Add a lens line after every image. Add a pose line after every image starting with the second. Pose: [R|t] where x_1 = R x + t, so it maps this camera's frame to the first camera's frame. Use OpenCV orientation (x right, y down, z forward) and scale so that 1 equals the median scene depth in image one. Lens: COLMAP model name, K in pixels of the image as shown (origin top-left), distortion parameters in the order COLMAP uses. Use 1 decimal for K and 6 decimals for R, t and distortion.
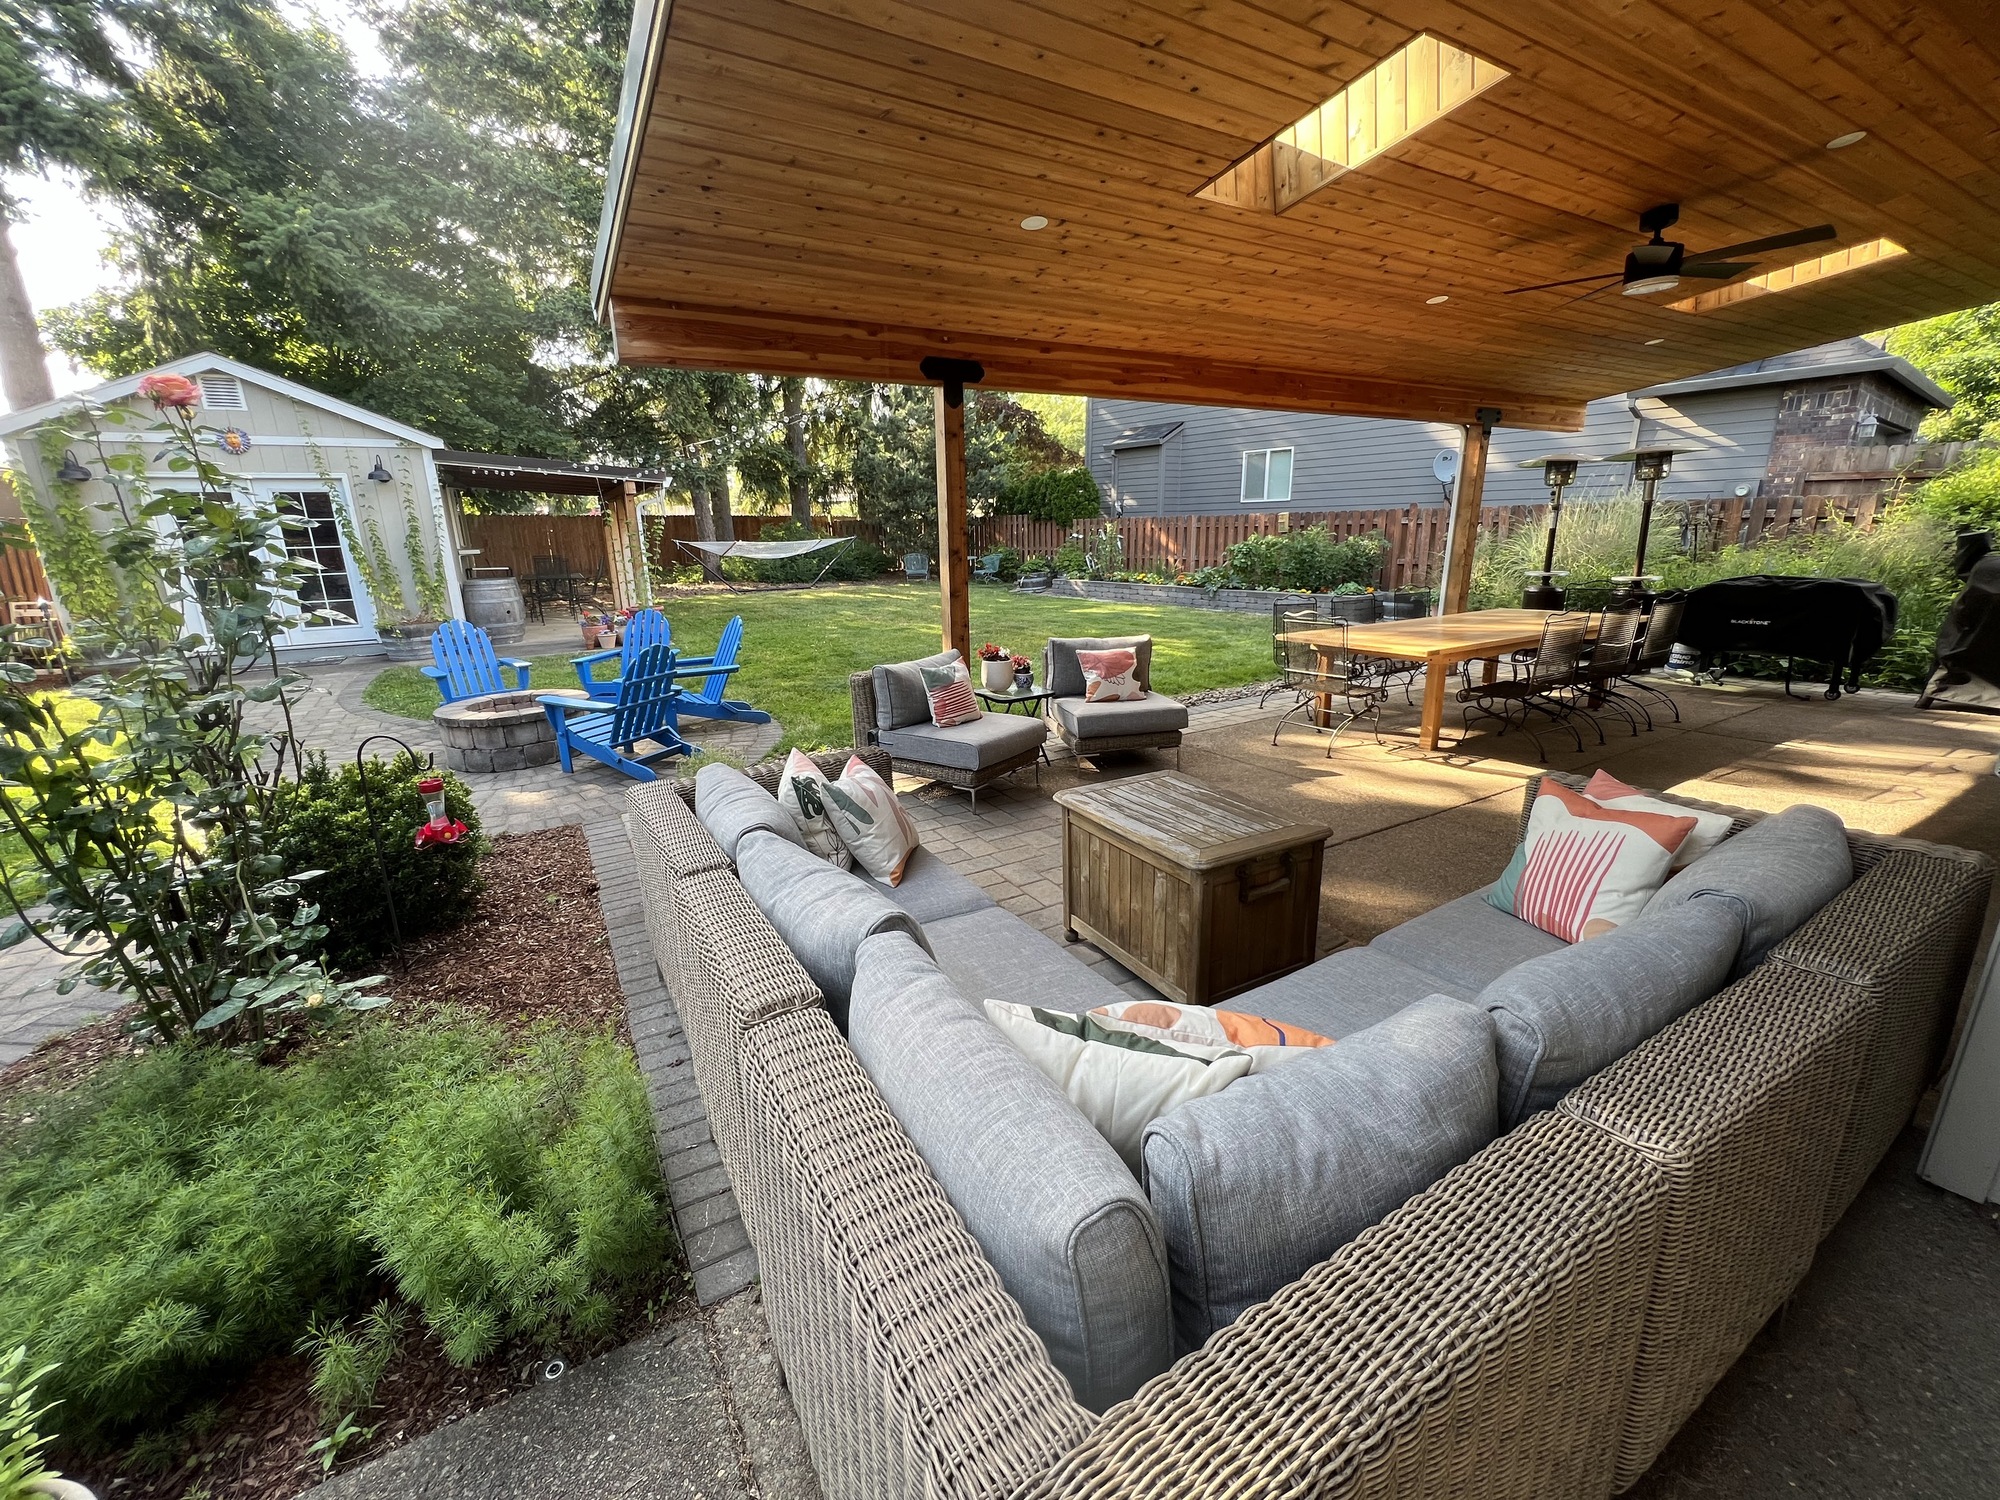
lens RADIAL K [[799.5, 0, 996.5], [0, 799.5, 744.9], [0, 0, 1]] dist [-0.008206, 0.001839]
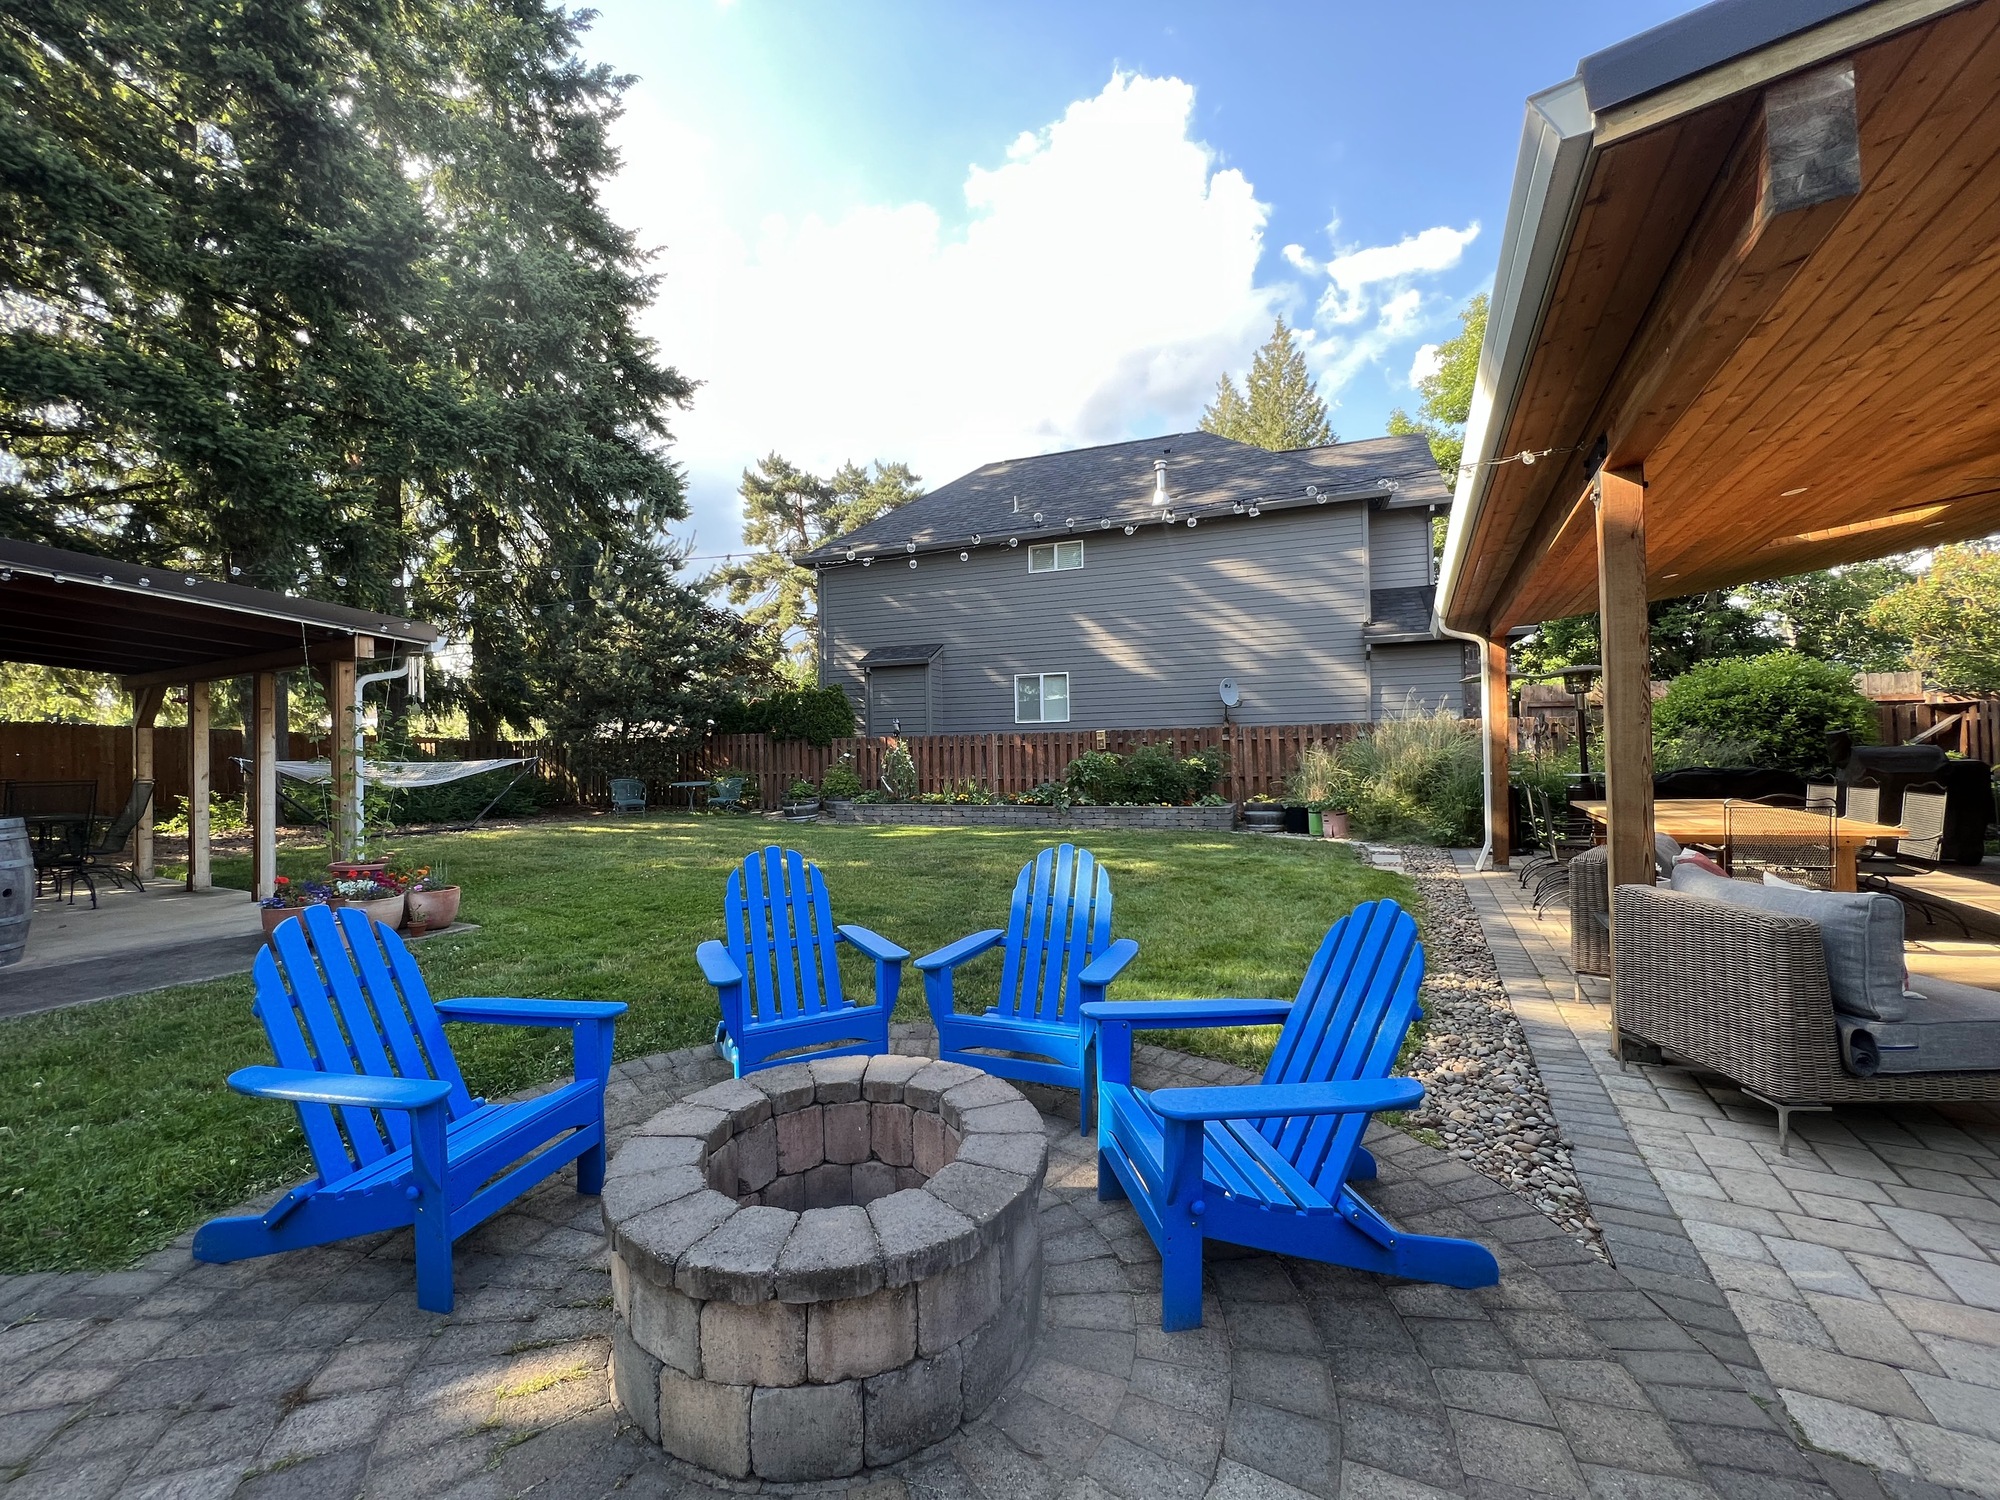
lens RADIAL K [[799.5, 0, 998.5], [0, 799.5, 744.8], [0, 0, 1]] dist [-0.008206, 0.001839]
pose [[0.845811, 0.012785, 0.533330, -0.438109], [0.140477, 0.959094, -0.245775, -0.070782], [-0.514656, 0.282799, 0.809416, 0.402761]]
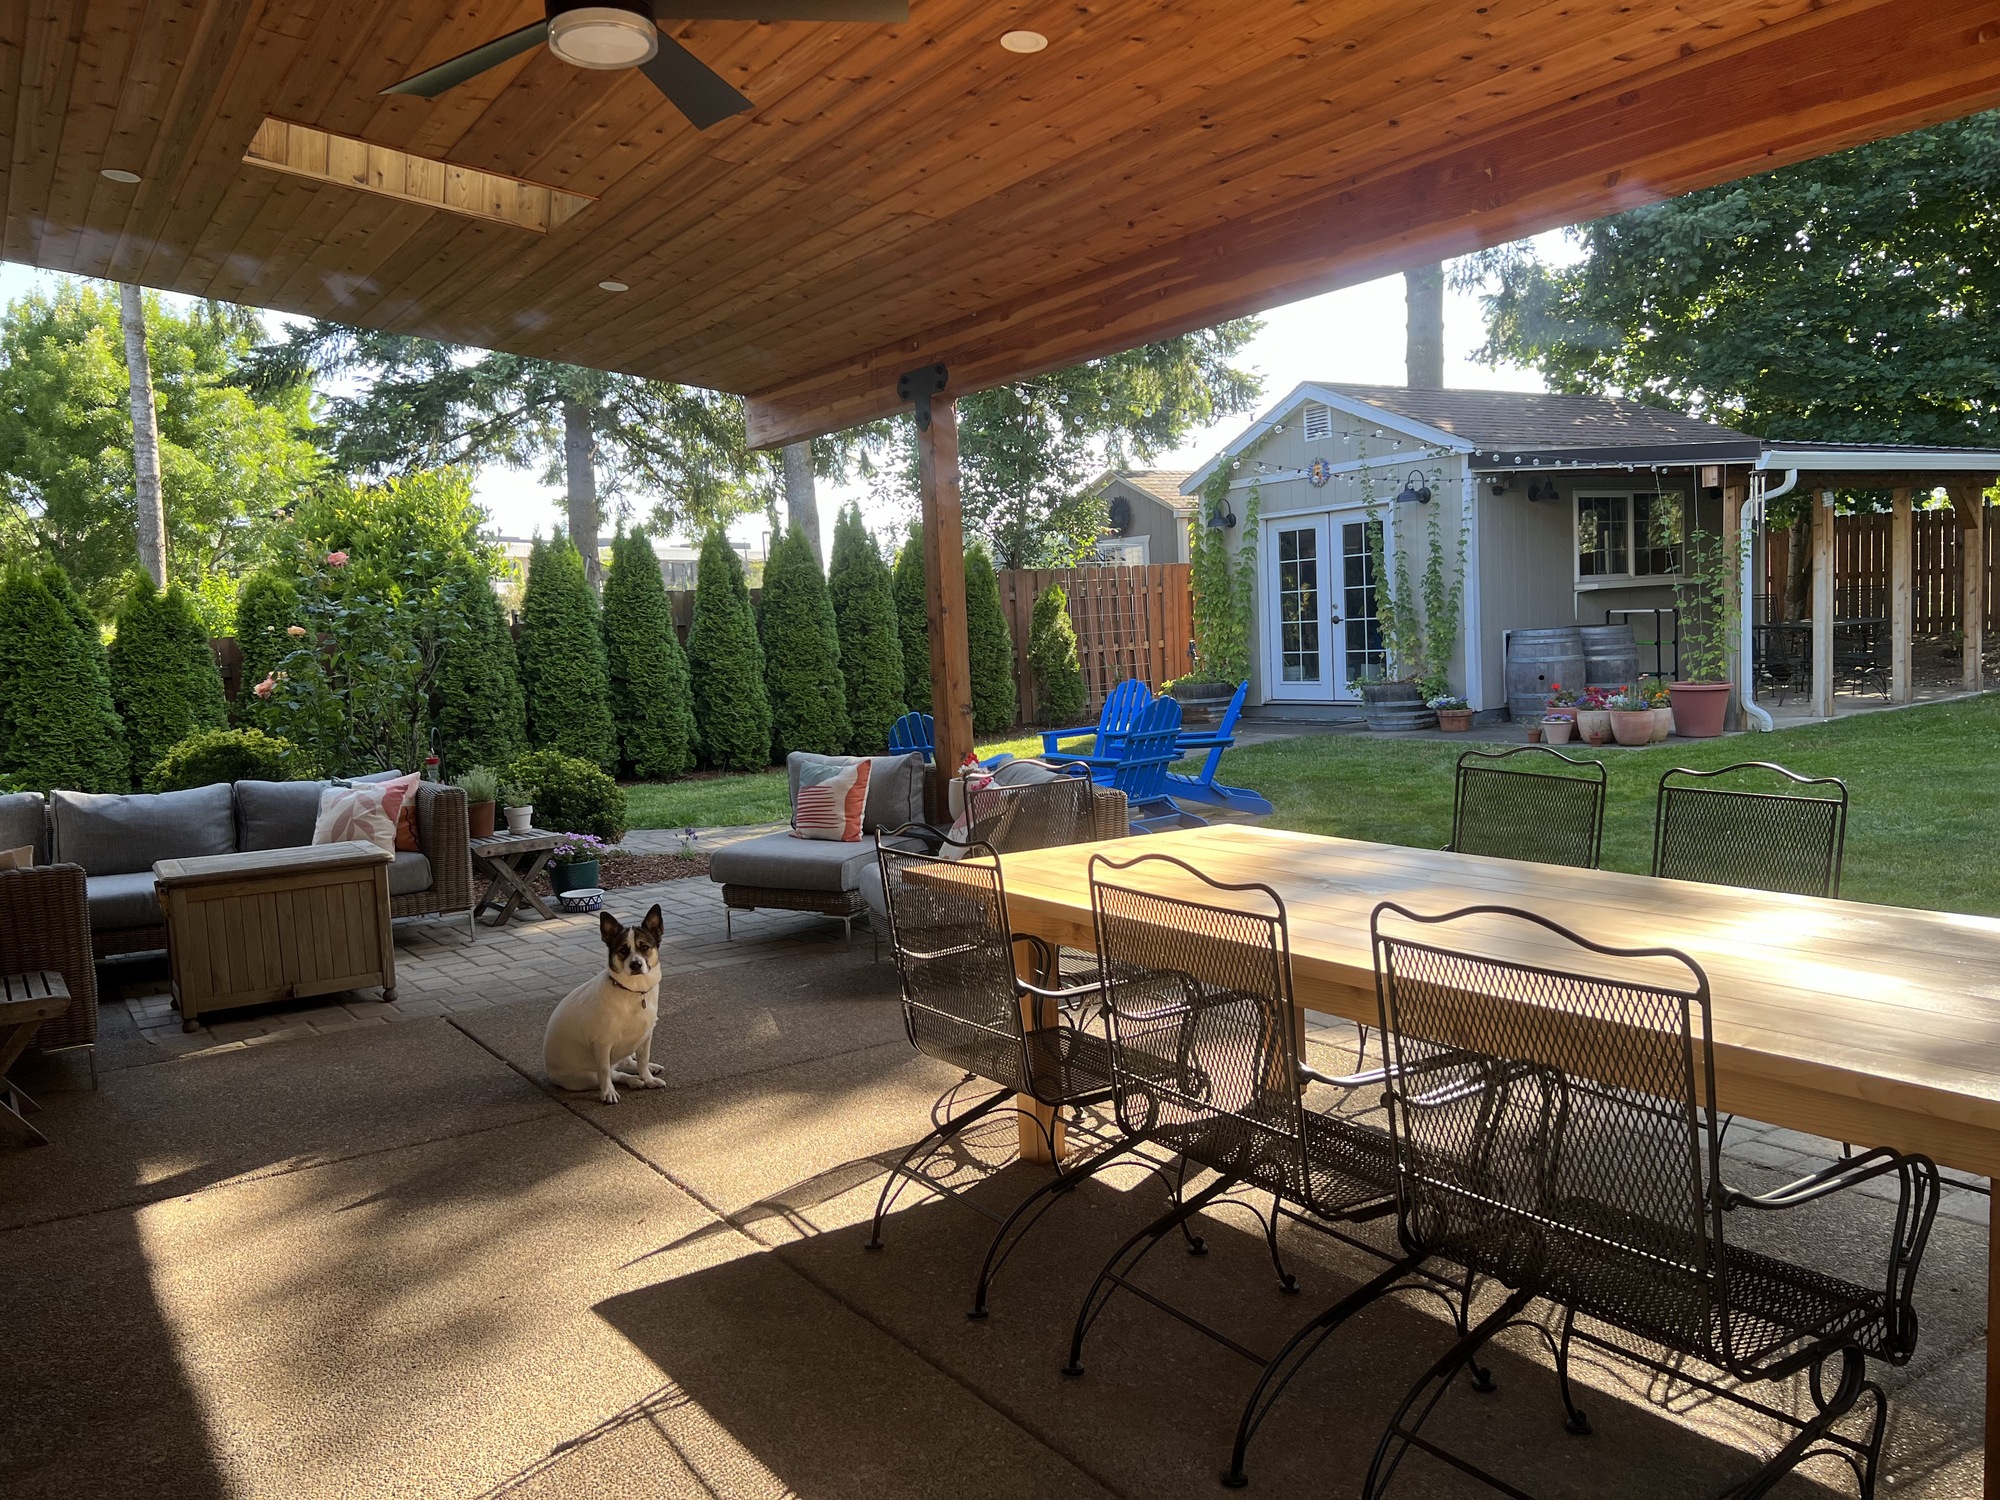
lens RADIAL K [[1502.8, 0, 986.9], [0, 1502.8, 788.4], [0, 0, 1]] dist [0.040987, -0.046710]
pose [[0.064395, 0.127647, -0.989727, 0.698632], [-0.208236, 0.971671, 0.111770, -0.136211], [0.975956, 0.198900, 0.089151, 0.509542]]
